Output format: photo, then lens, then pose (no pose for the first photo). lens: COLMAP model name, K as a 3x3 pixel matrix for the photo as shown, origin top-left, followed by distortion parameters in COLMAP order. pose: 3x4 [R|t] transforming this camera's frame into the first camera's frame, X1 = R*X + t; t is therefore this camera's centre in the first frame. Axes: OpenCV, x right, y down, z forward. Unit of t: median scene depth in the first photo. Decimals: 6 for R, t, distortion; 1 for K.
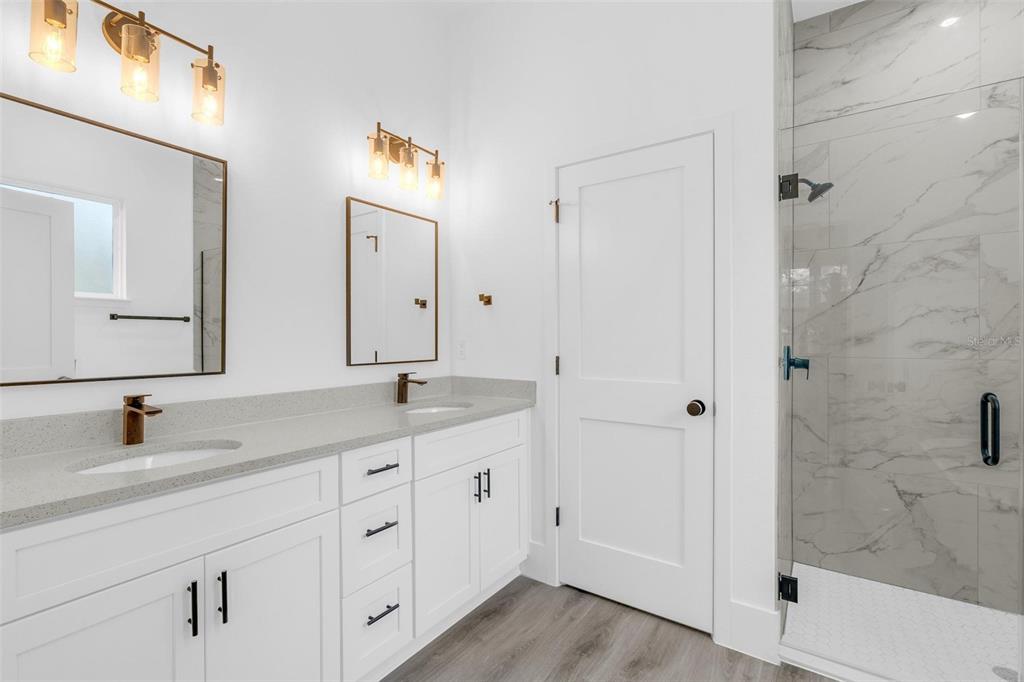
lens RADIAL K [[453.9, 0, 512.5], [0, 453.9, 338.5], [0, 0, 1]] dist [0.000633, 0.000137]
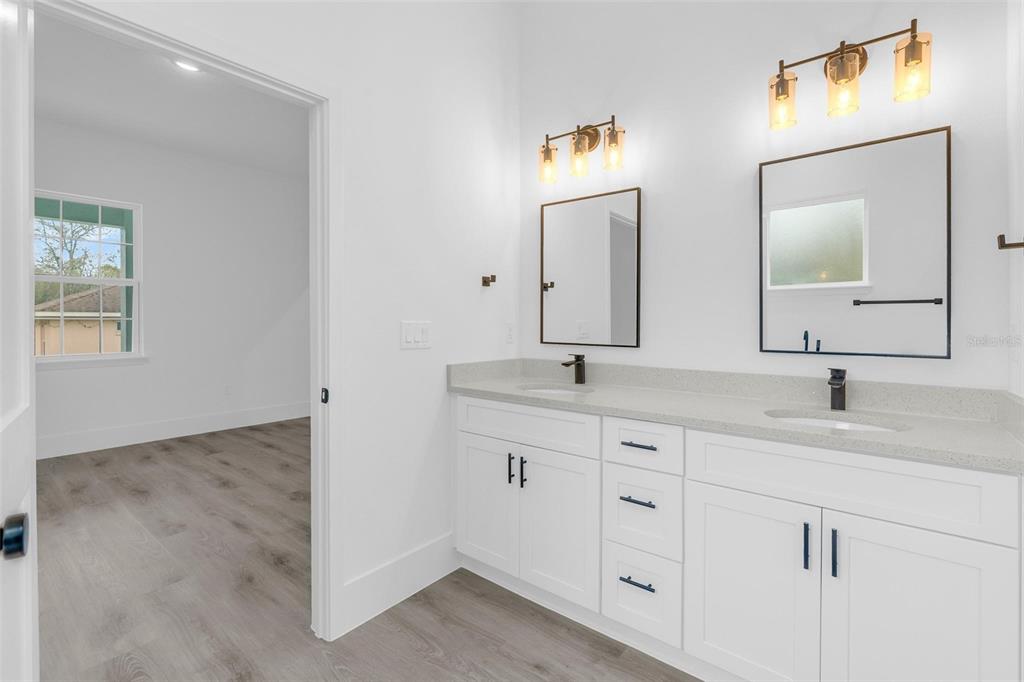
lens RADIAL K [[366.7, 0, 513.6], [0, 366.7, 331.7], [0, 0, 1]] dist [0.000258, -0.009474]
pose [[-0.000700, 0.028552, -0.999592, 0.593339], [0.001283, 0.999592, 0.028551, -0.002264], [0.999999, -0.001263, -0.000736, 0.811336]]
